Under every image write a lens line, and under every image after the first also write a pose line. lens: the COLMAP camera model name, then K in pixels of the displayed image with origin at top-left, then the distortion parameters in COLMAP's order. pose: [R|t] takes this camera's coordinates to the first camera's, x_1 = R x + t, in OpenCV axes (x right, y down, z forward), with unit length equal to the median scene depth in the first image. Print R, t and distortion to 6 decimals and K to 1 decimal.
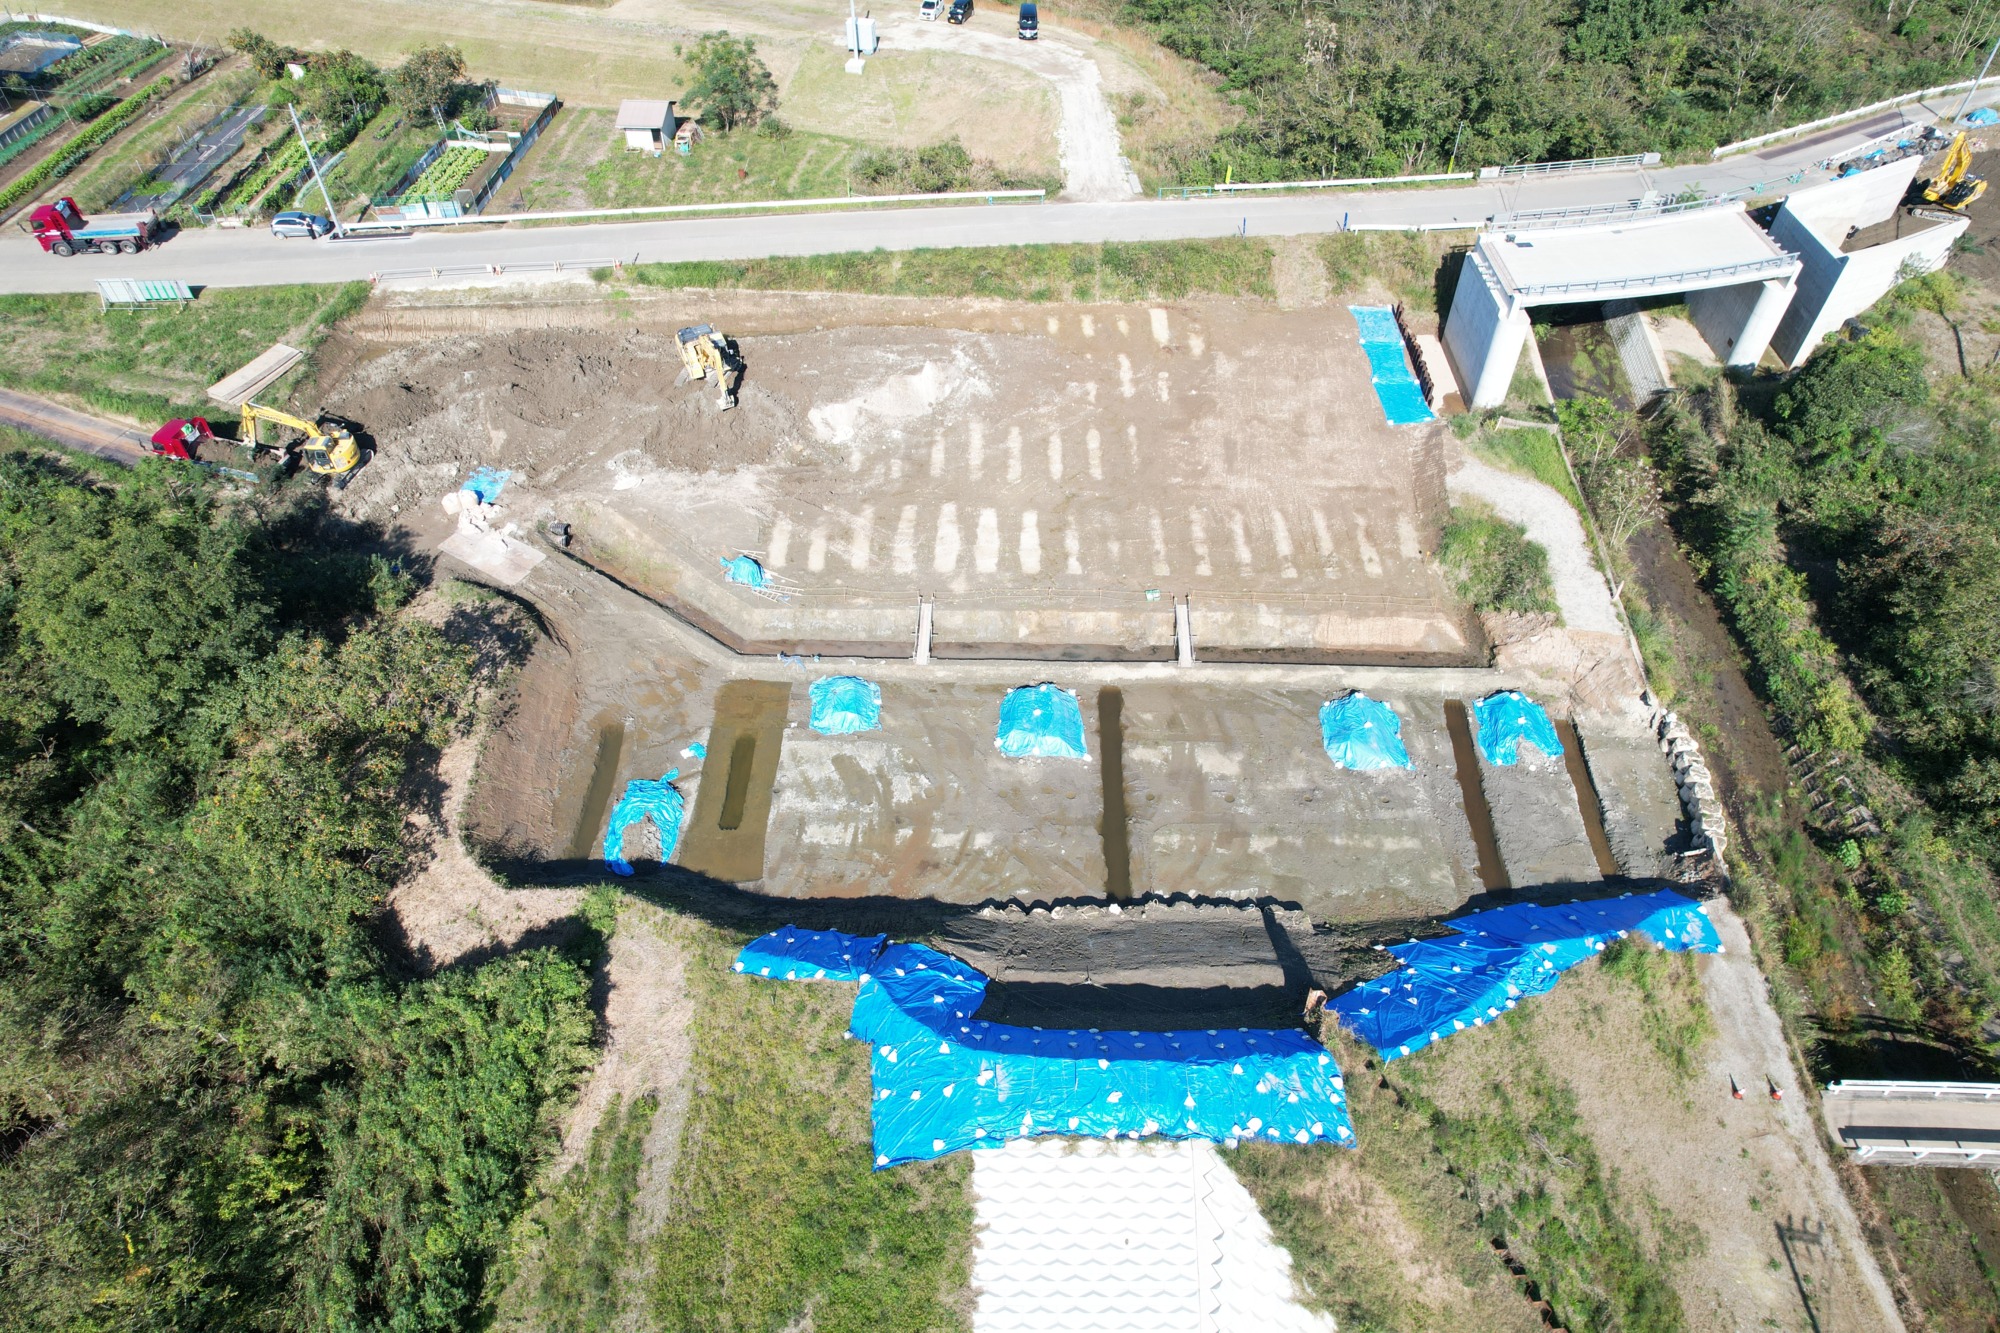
lens RADIAL K [[1319.0, 0, 1000.0], [0, 1319.0, 666.5], [0, 0, 1]] dist [-0.085790, 0.083073]
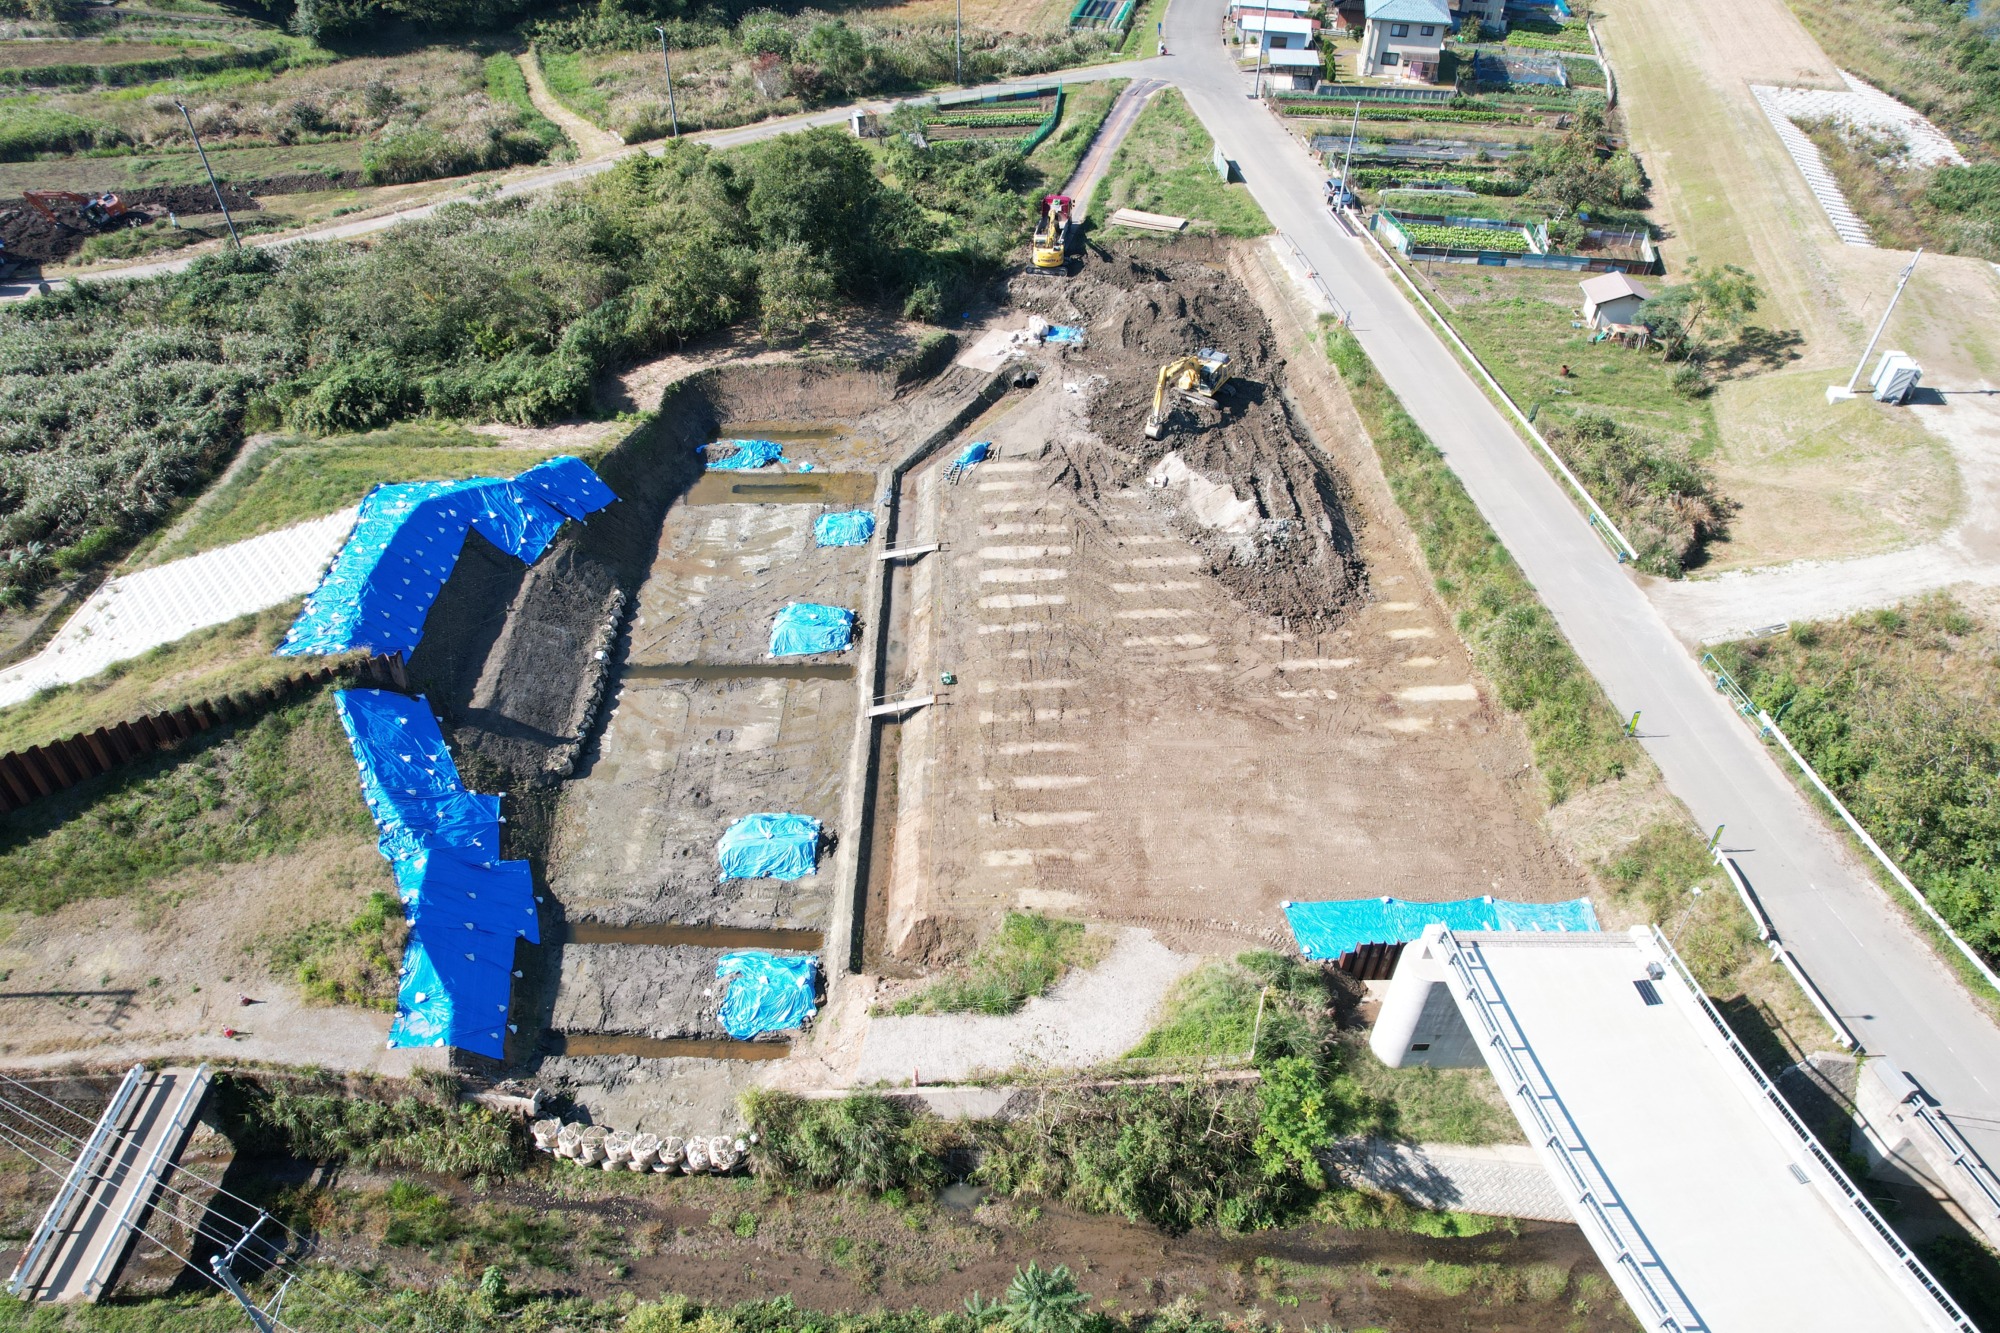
lens RADIAL K [[1319.0, 0, 1000.0], [0, 1319.0, 666.5], [0, 0, 1]] dist [-0.085790, 0.083073]
pose [[0.023139, 0.650866, -0.758840, 0.911380], [-0.725516, 0.533154, 0.435170, -0.547692], [0.687816, 0.540481, 0.484551, 0.573407]]
